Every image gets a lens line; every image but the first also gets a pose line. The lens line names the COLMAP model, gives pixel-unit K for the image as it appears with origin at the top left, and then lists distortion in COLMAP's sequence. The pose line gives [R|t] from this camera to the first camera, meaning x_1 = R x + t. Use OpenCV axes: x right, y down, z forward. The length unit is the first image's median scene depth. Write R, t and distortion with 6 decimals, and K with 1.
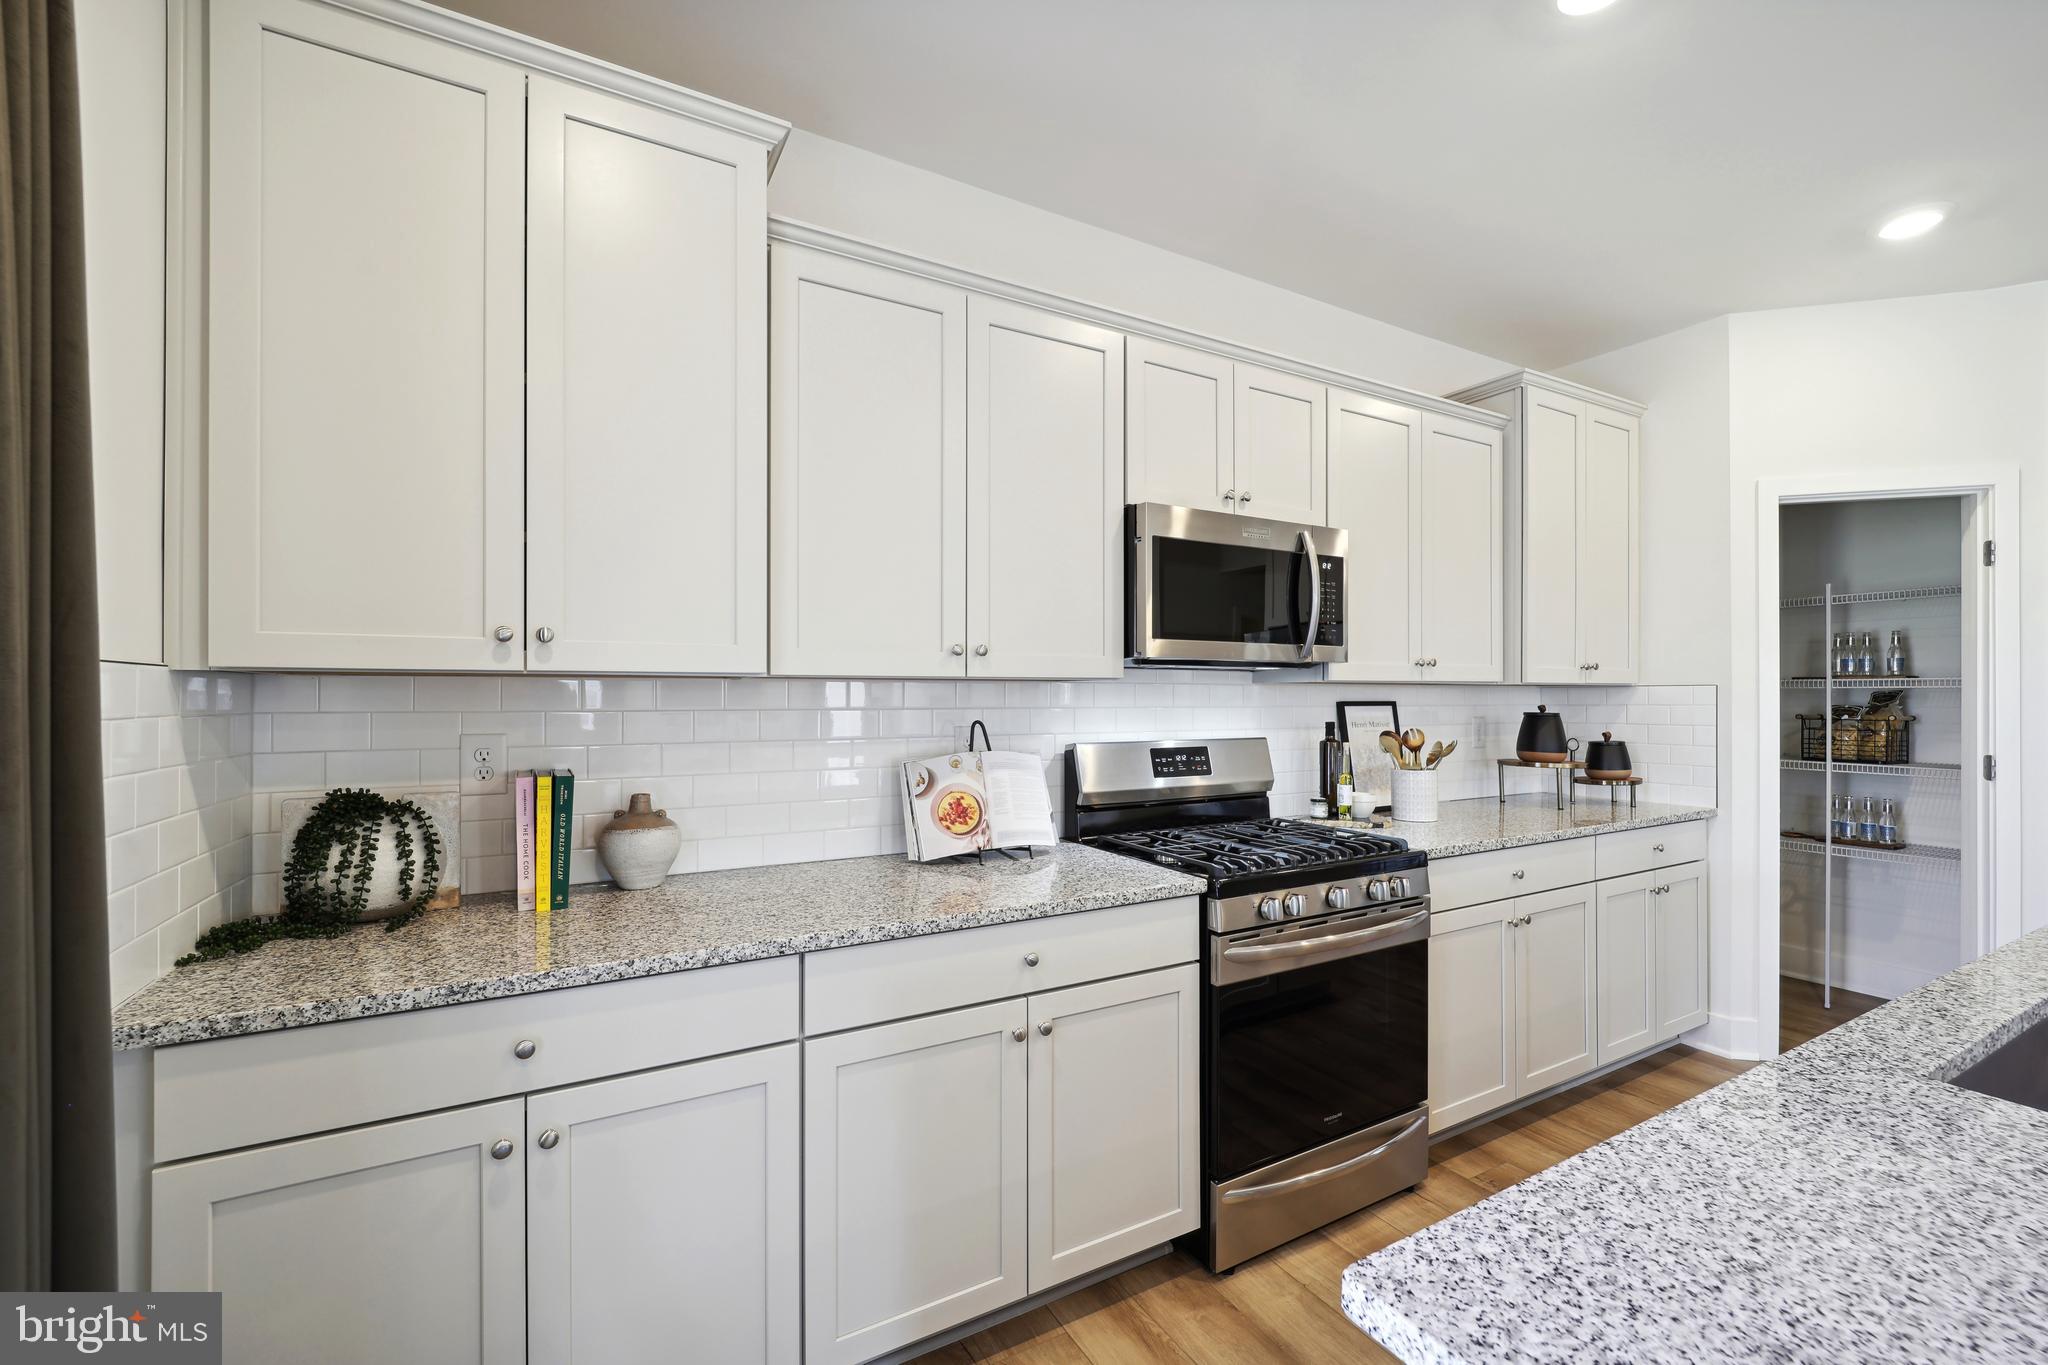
lens RADIAL K [[832.3, 0, 1021.8], [0, 832.3, 693.2], [0, 0, 1]] dist [-0.000093, -0.000232]
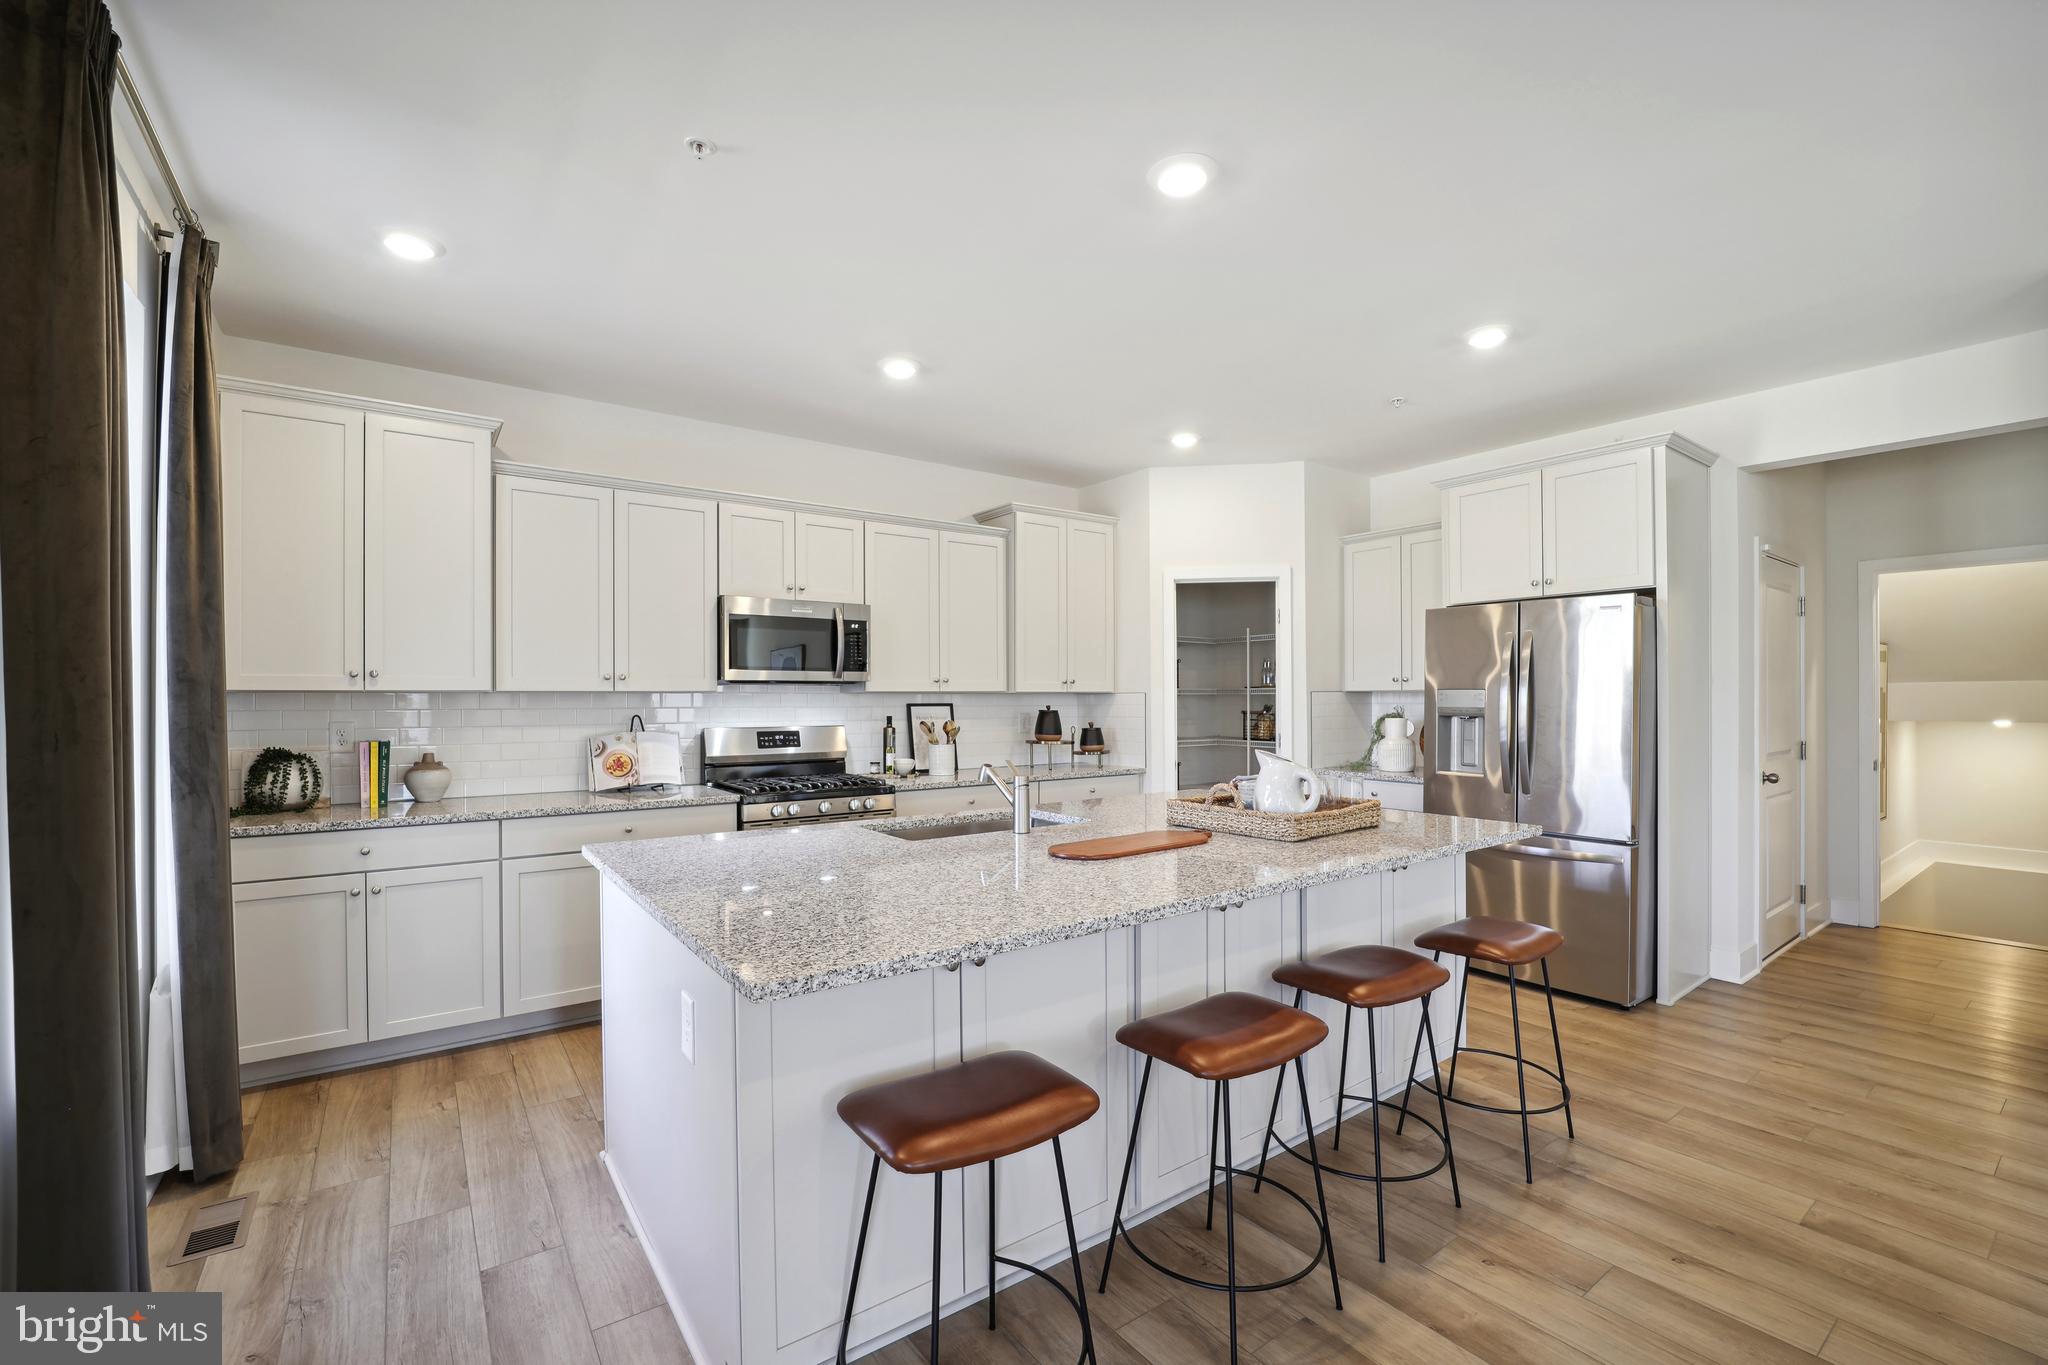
lens RADIAL K [[851.5, 0, 1021.2], [0, 851.5, 697.6], [0, 0, 1]] dist [-0.017077, -0.000275]
pose [[0.992467, -0.002131, 0.122496, 0.574020], [0.001723, 0.999993, 0.003435, -0.009649], [-0.122502, -0.003198, 0.992463, -0.956433]]
